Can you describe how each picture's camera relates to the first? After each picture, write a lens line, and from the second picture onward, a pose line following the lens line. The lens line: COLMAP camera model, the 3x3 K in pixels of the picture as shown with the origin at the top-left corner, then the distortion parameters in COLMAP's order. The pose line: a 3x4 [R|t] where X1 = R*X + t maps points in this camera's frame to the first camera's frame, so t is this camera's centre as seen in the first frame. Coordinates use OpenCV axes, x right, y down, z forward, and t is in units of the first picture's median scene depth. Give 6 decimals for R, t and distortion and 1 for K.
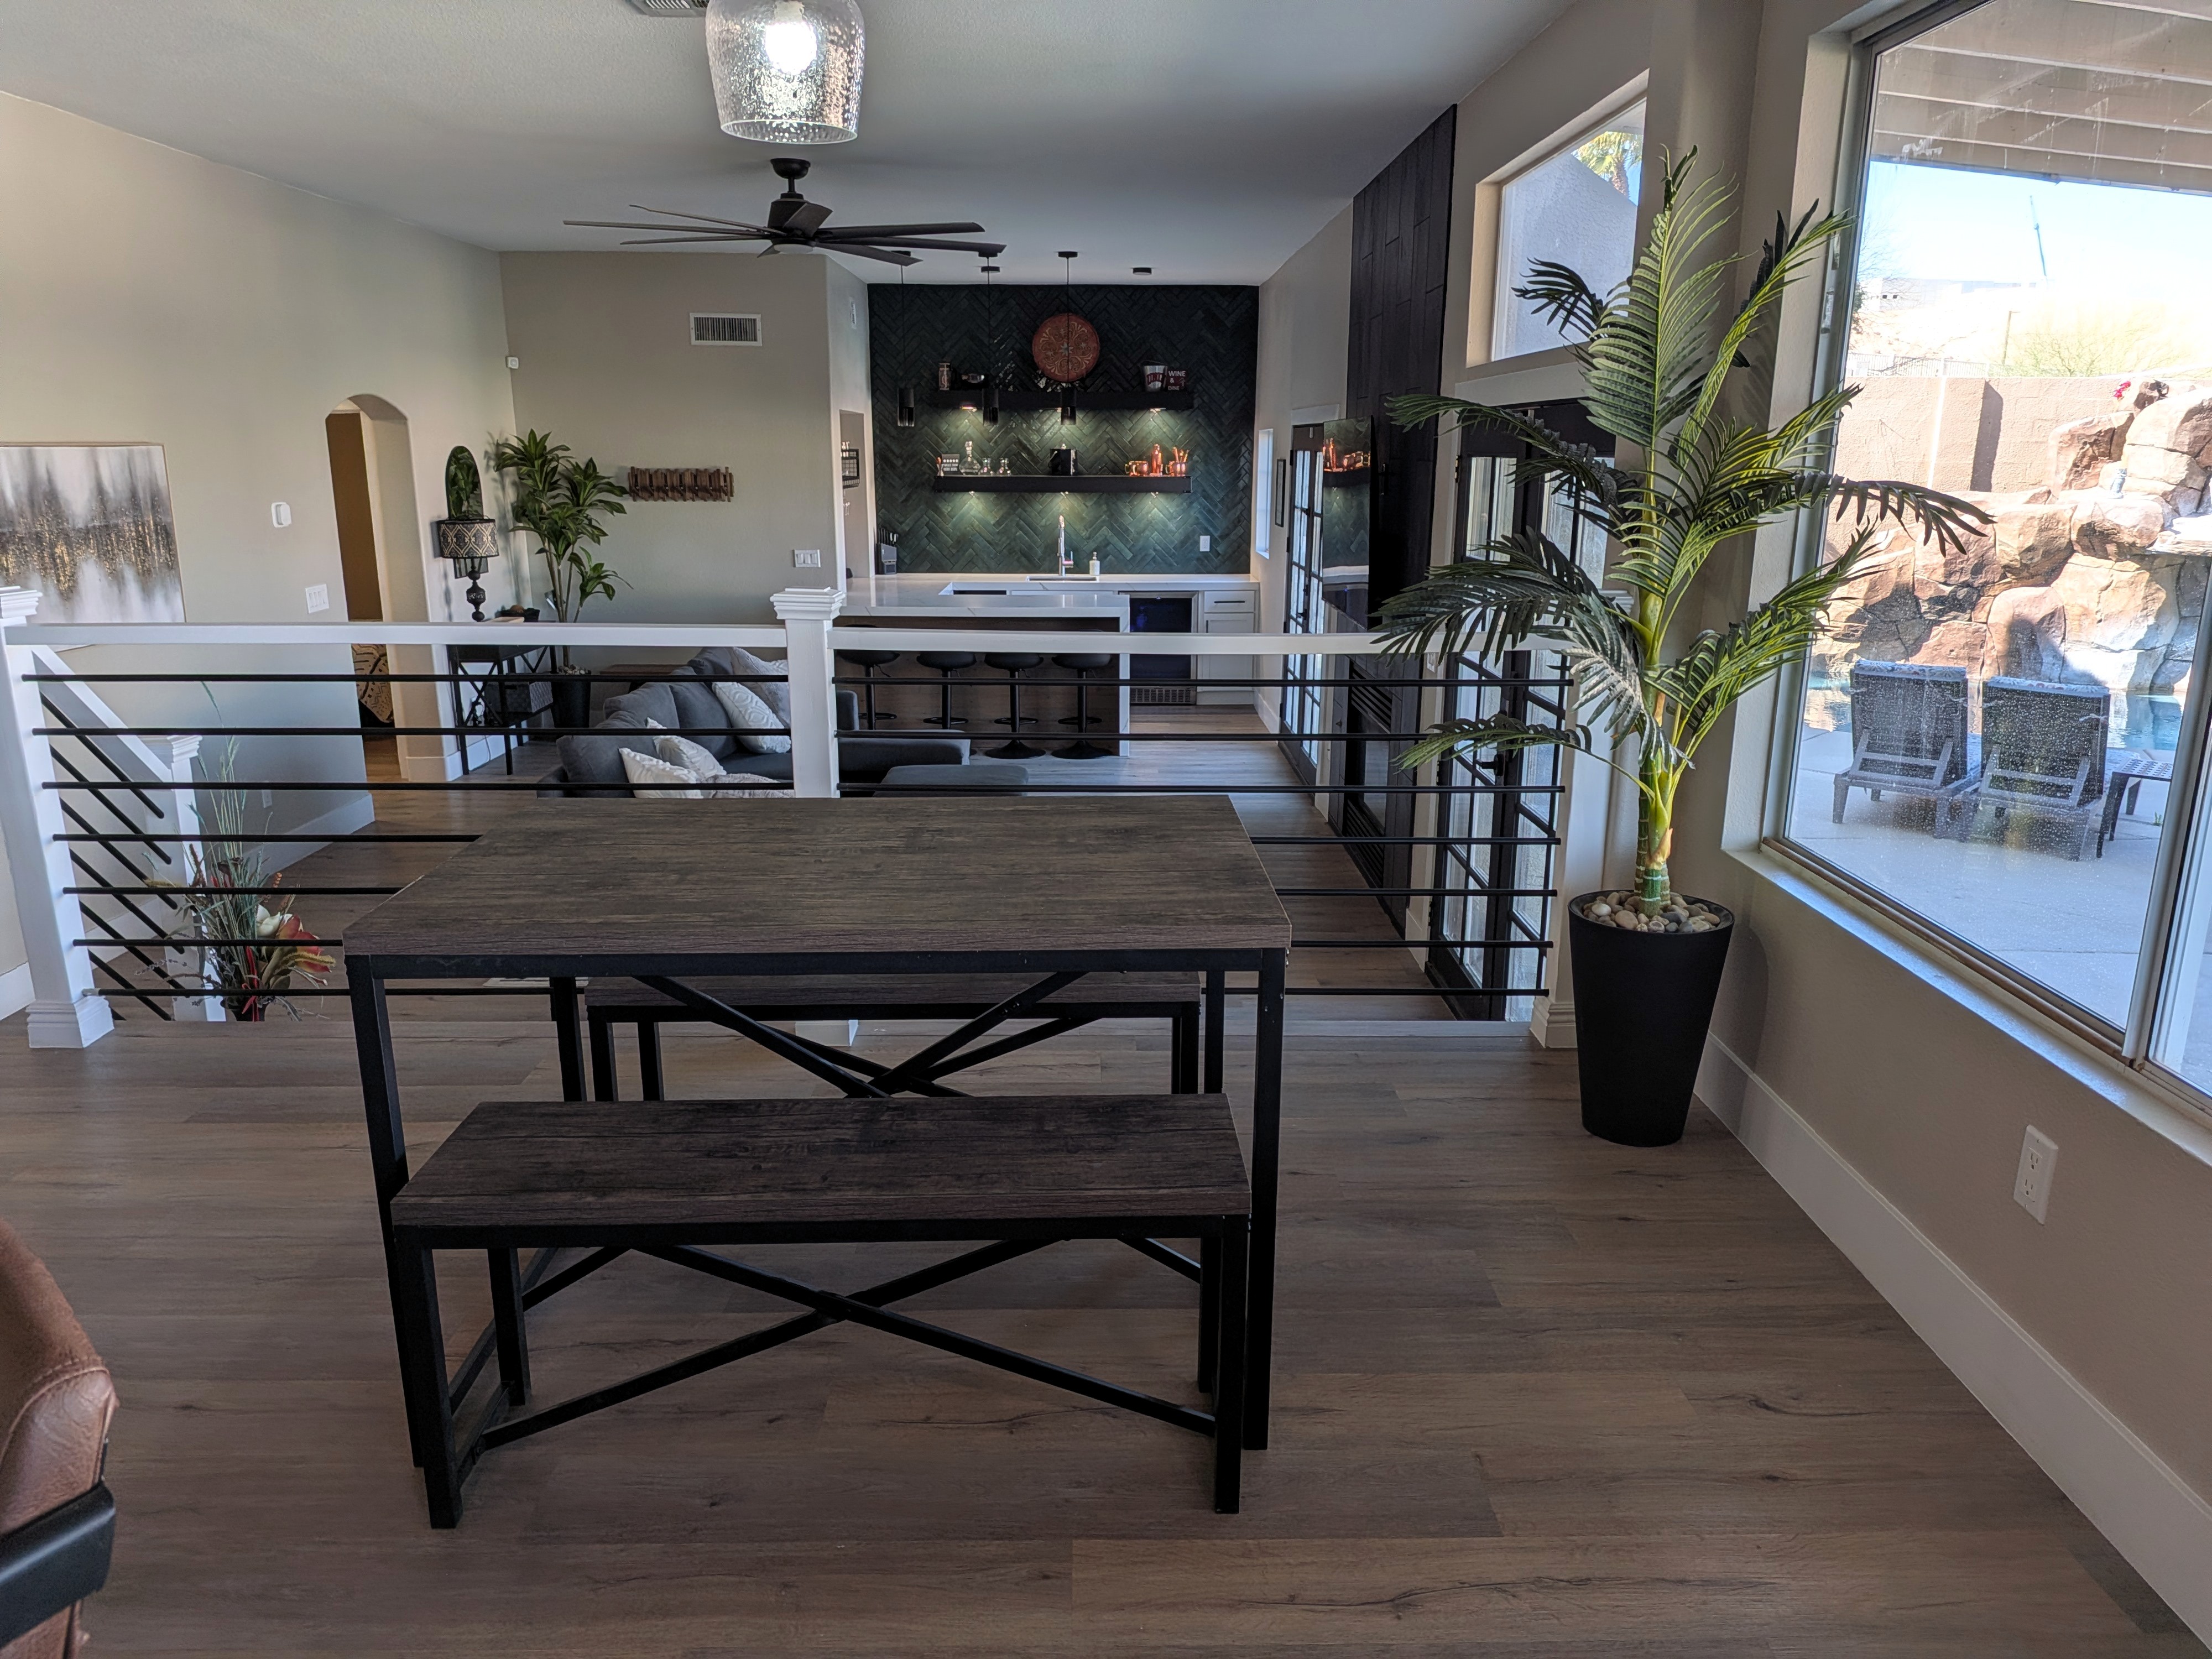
lens RADIAL K [[1551.6, 0, 1106.0], [0, 1551.6, 829.5], [0, 0, 1]] dist [0.111978, -0.137645]
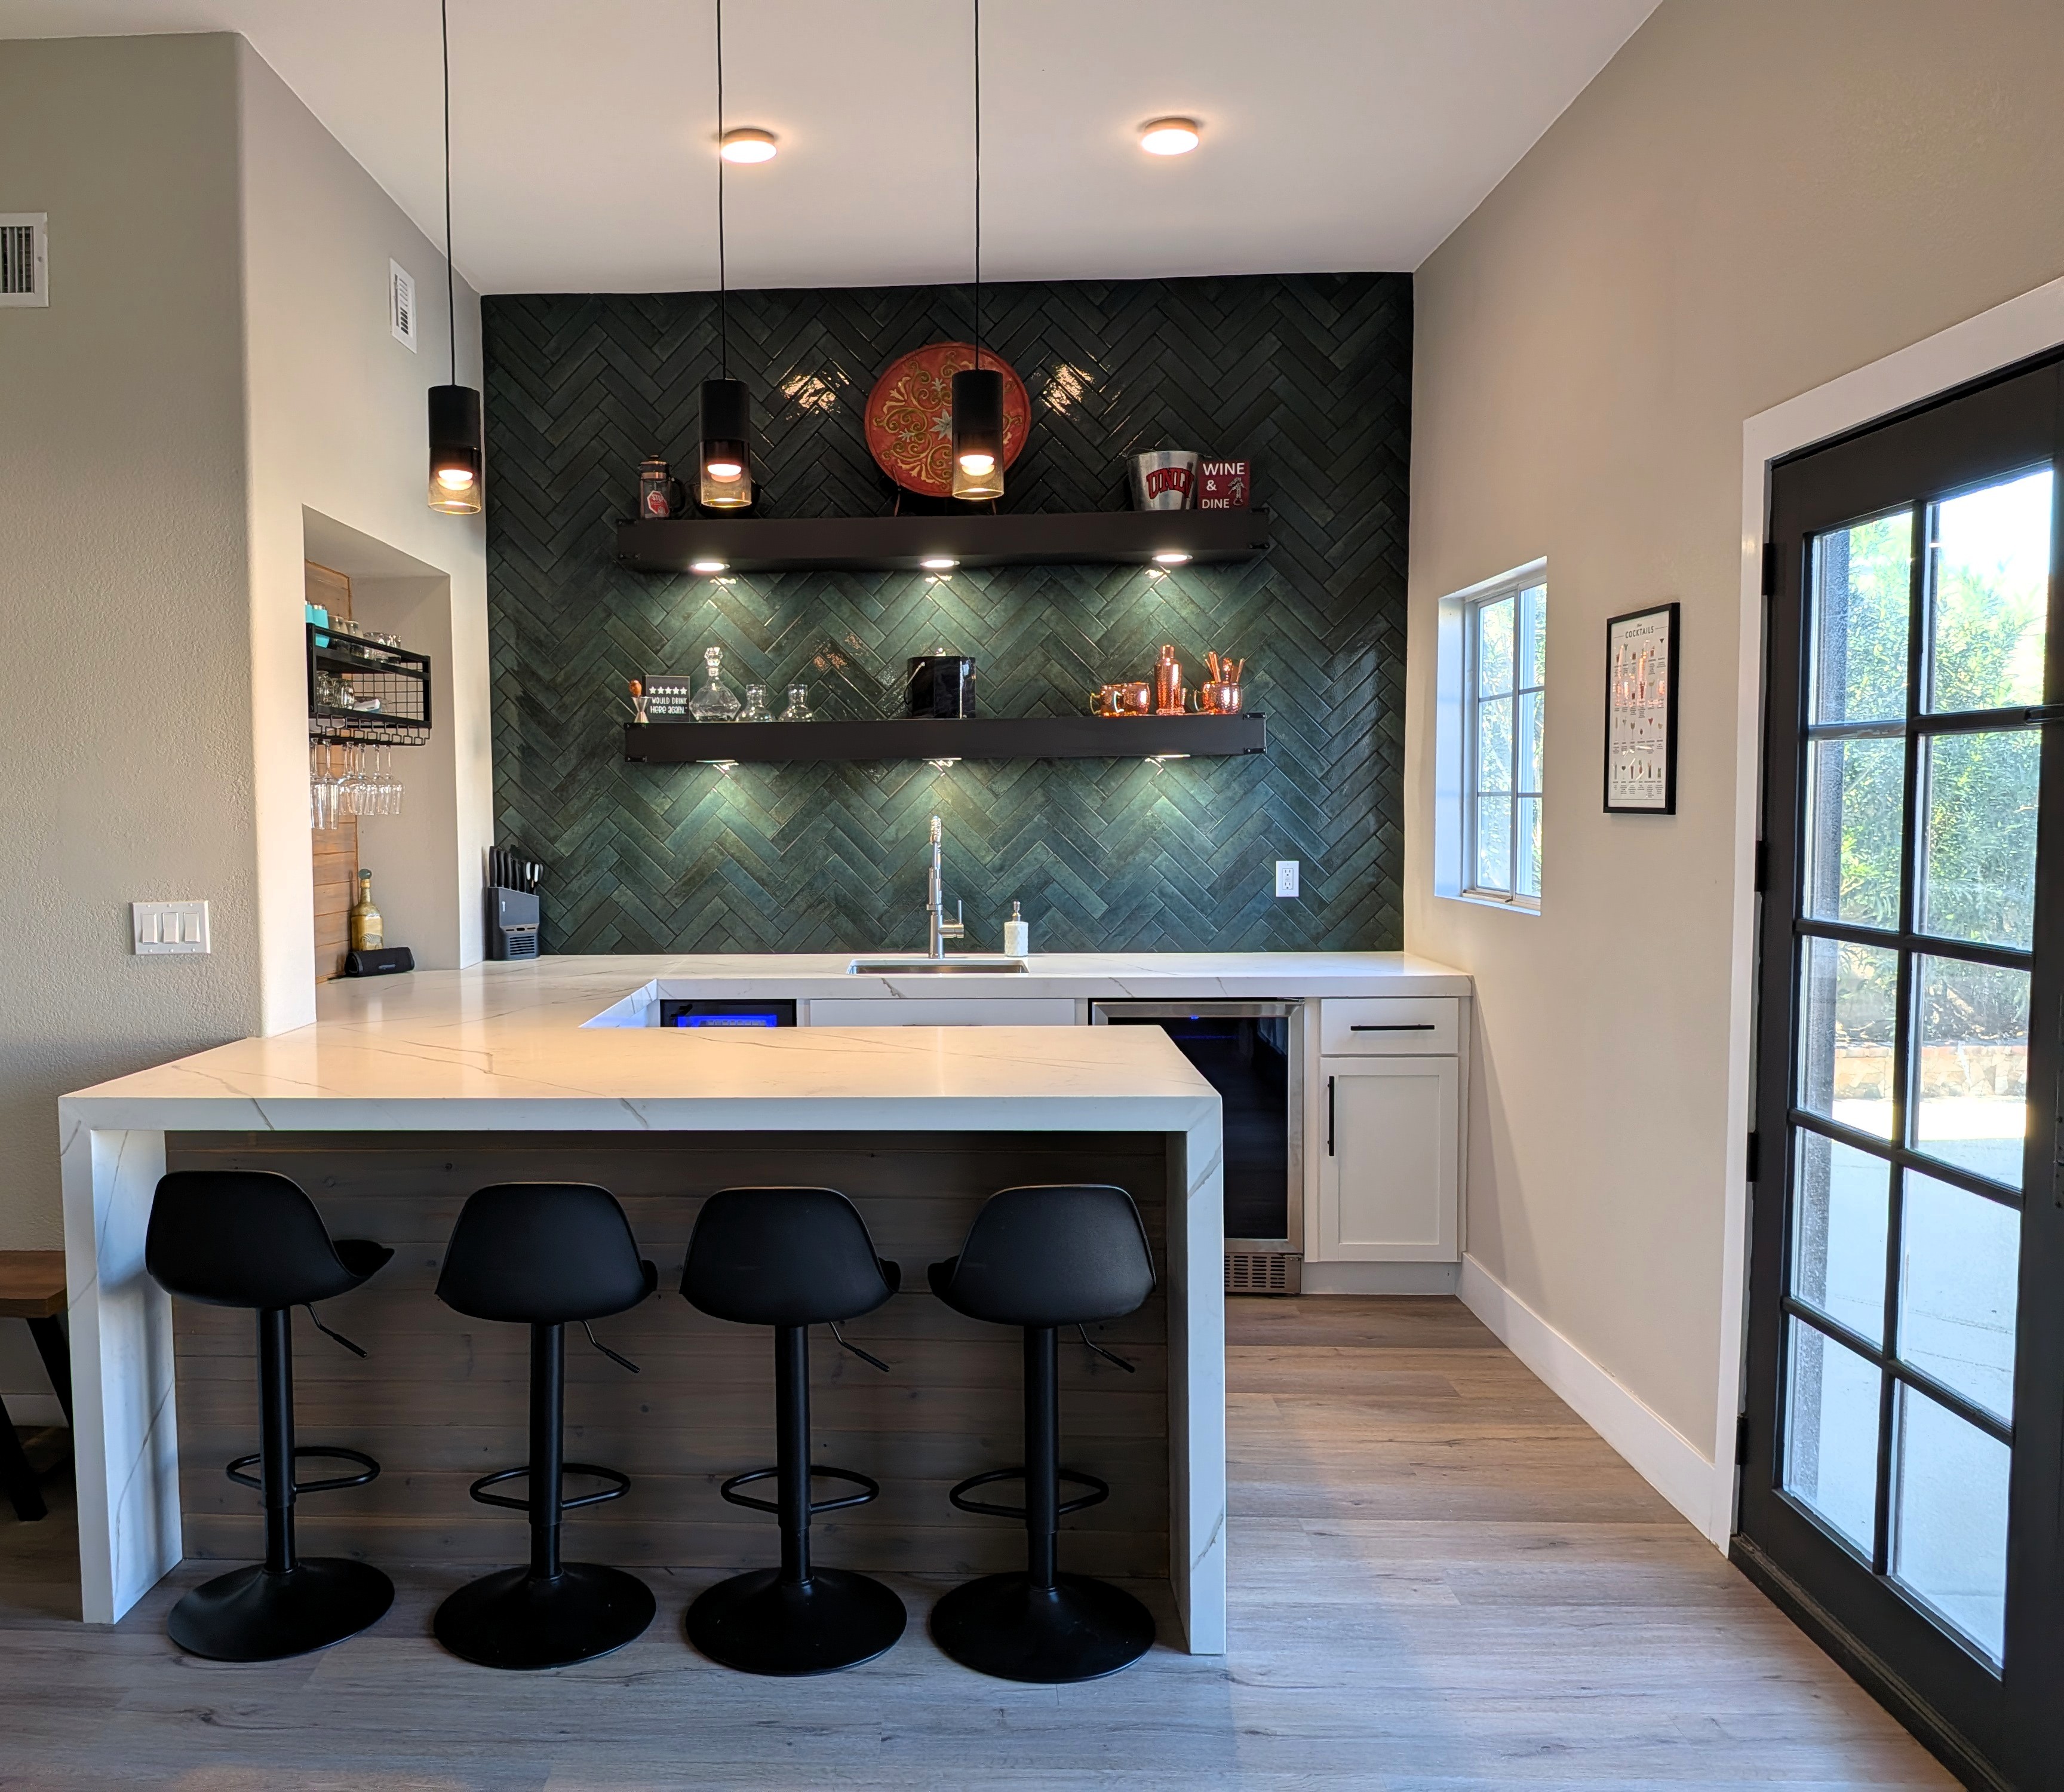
lens RADIAL K [[1681.2, 0, 1032.0], [0, 1681.2, 896.0], [0, 0, 1]] dist [0.005570, 0.004146]
pose [[0.998666, -0.007939, 0.051024, -0.026042], [0.017107, 0.983177, -0.181853, -0.099146], [-0.048722, 0.182483, 0.982001, 0.565963]]
